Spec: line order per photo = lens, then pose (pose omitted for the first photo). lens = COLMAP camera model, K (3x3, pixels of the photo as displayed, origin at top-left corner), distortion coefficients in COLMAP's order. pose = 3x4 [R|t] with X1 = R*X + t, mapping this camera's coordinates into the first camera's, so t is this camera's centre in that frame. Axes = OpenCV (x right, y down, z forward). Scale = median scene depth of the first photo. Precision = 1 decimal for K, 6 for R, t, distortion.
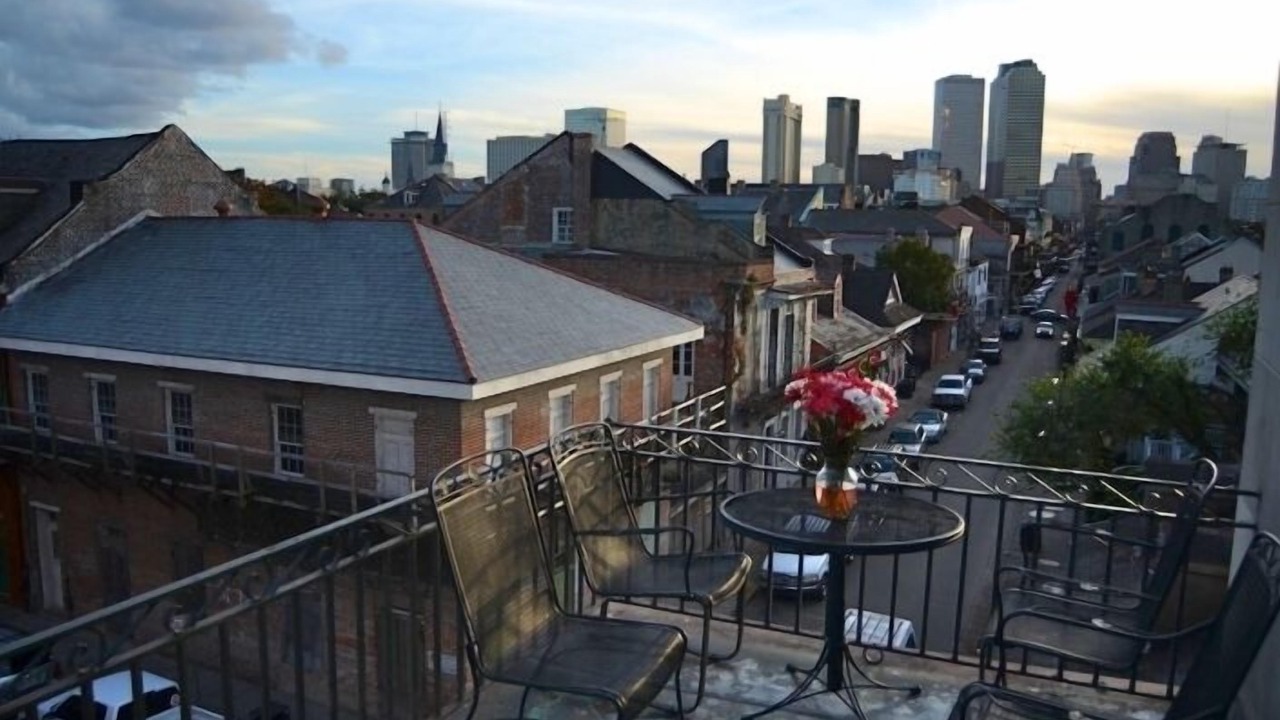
lens RADIAL K [[1011.1, 0, 616.0], [0, 1011.1, 363.0], [0, 0, 1]] dist [-0.089192, 0.015583]
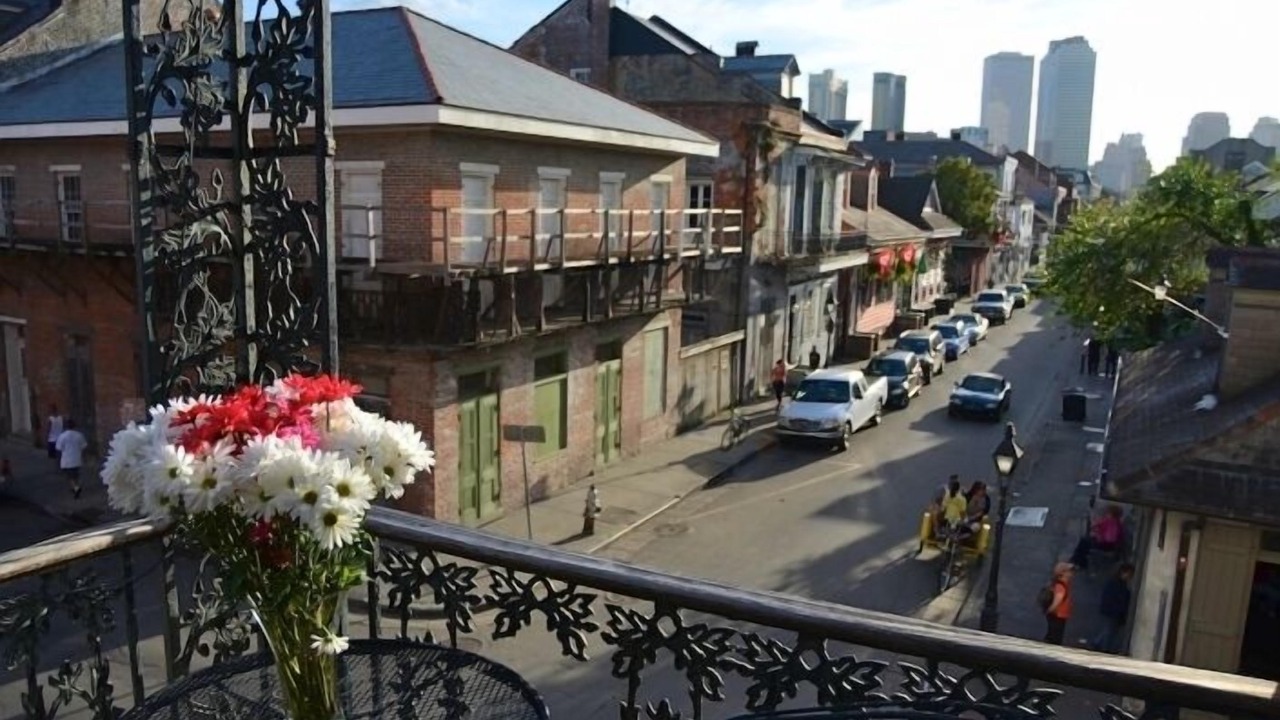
lens RADIAL K [[999.7, 0, 616.6], [0, 999.7, 363.1], [0, 0, 1]] dist [-0.076162, 0.005568]
pose [[0.999025, 0.015368, -0.041392, 0.013614], [-0.014512, 0.999676, 0.020905, 0.057649], [0.041700, -0.020284, 0.998924, 0.032489]]
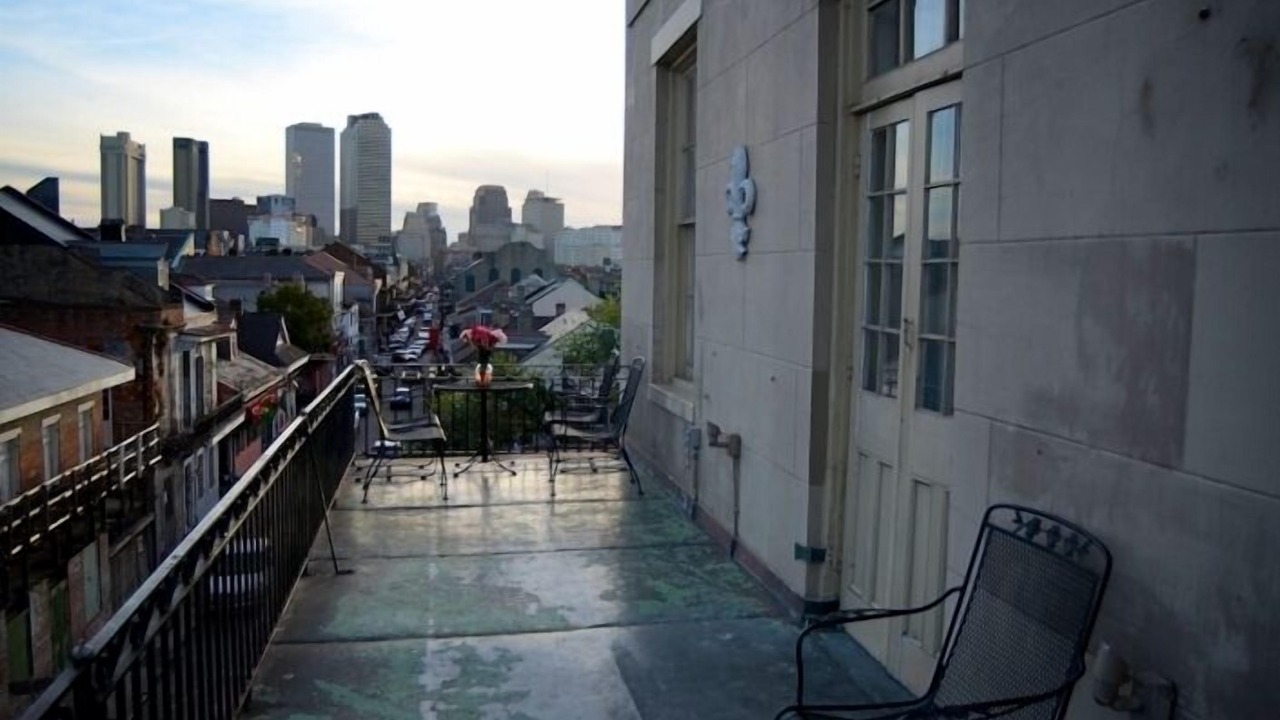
lens RADIAL K [[1010.0, 0, 640.0], [0, 1010.0, 360.0], [0, 0, 1]] dist [-0.072413, 0.003801]
pose [[0.801540, -0.048265, 0.595990, -0.041133], [0.076923, 0.996778, -0.022731, 0.007555], [-0.592972, 0.064065, 0.802670, -0.052815]]
